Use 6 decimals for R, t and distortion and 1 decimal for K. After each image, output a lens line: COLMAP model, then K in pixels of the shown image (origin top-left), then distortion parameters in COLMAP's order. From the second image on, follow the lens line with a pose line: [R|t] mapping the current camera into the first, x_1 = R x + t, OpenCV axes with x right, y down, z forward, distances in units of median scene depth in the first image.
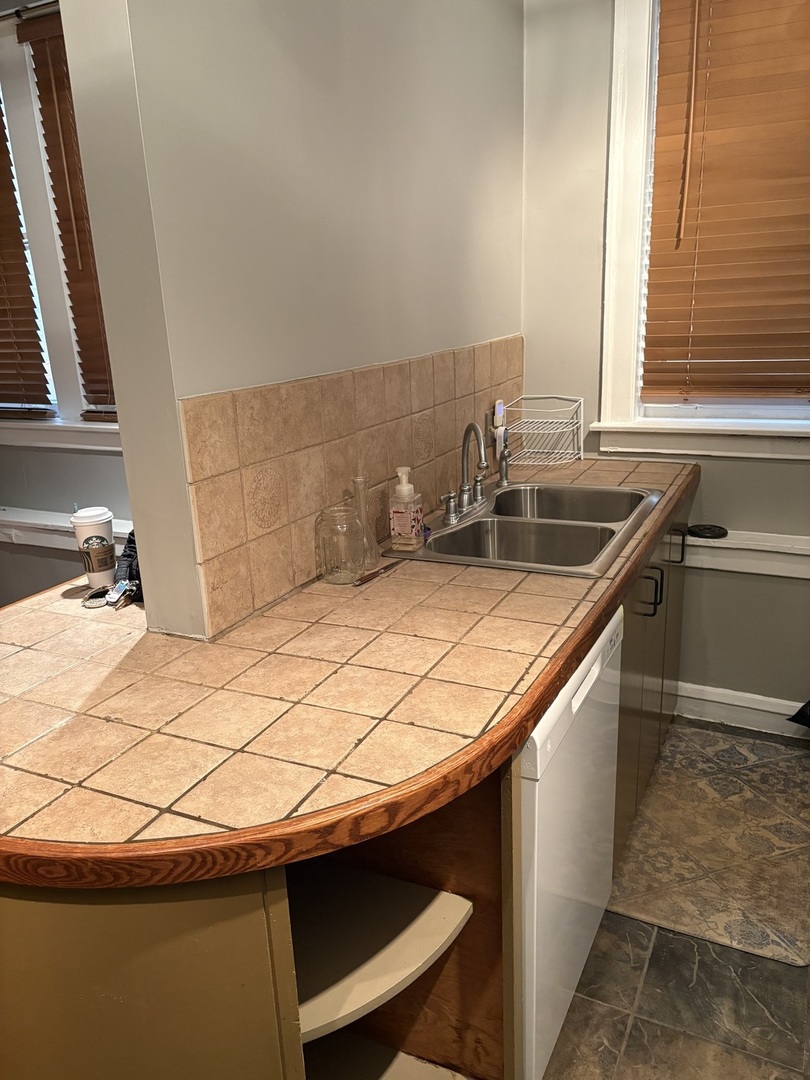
lens RADIAL K [[831.2, 0, 405.0], [0, 831.2, 540.0], [0, 0, 1]] dist [0.001069, 0.002779]
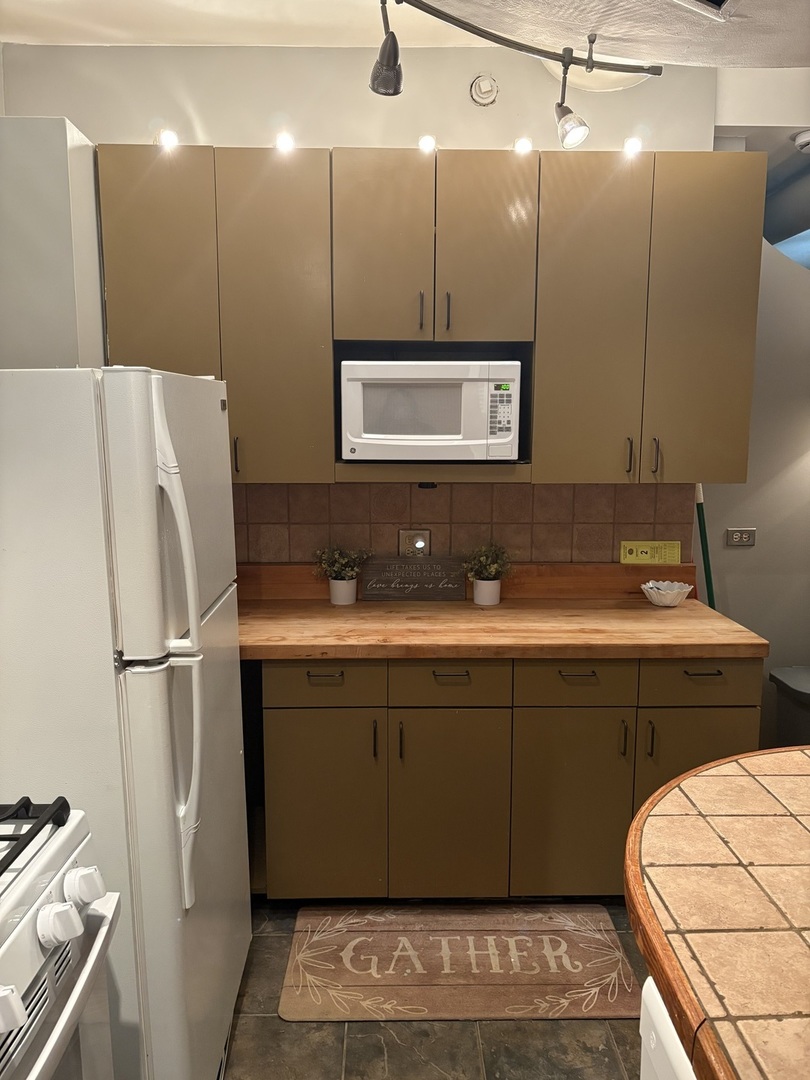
lens RADIAL K [[812.2, 0, 405.0], [0, 812.2, 540.0], [0, 0, 1]] dist [-0.004598, -0.005989]
pose [[-0.889641, 0.108584, -0.443562, 0.666530], [-0.092619, 0.908228, 0.408098, -0.457992], [0.447169, 0.404144, -0.797940, 1.330253]]
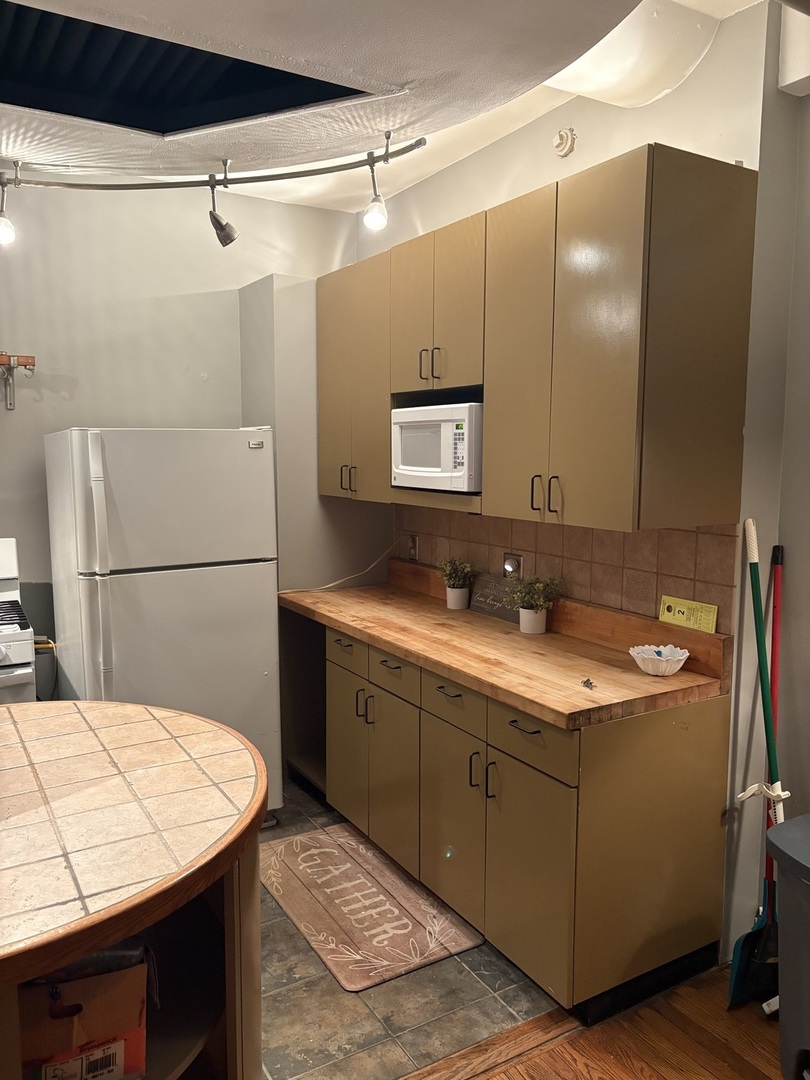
lens RADIAL K [[812.2, 0, 405.0], [0, 812.2, 540.0], [0, 0, 1]] dist [-0.004598, -0.005989]
pose [[-0.840314, -0.021029, 0.541692, -1.435829], [0.184187, 0.928727, 0.321779, -0.462986], [-0.509850, 0.370168, -0.776549, 1.602308]]
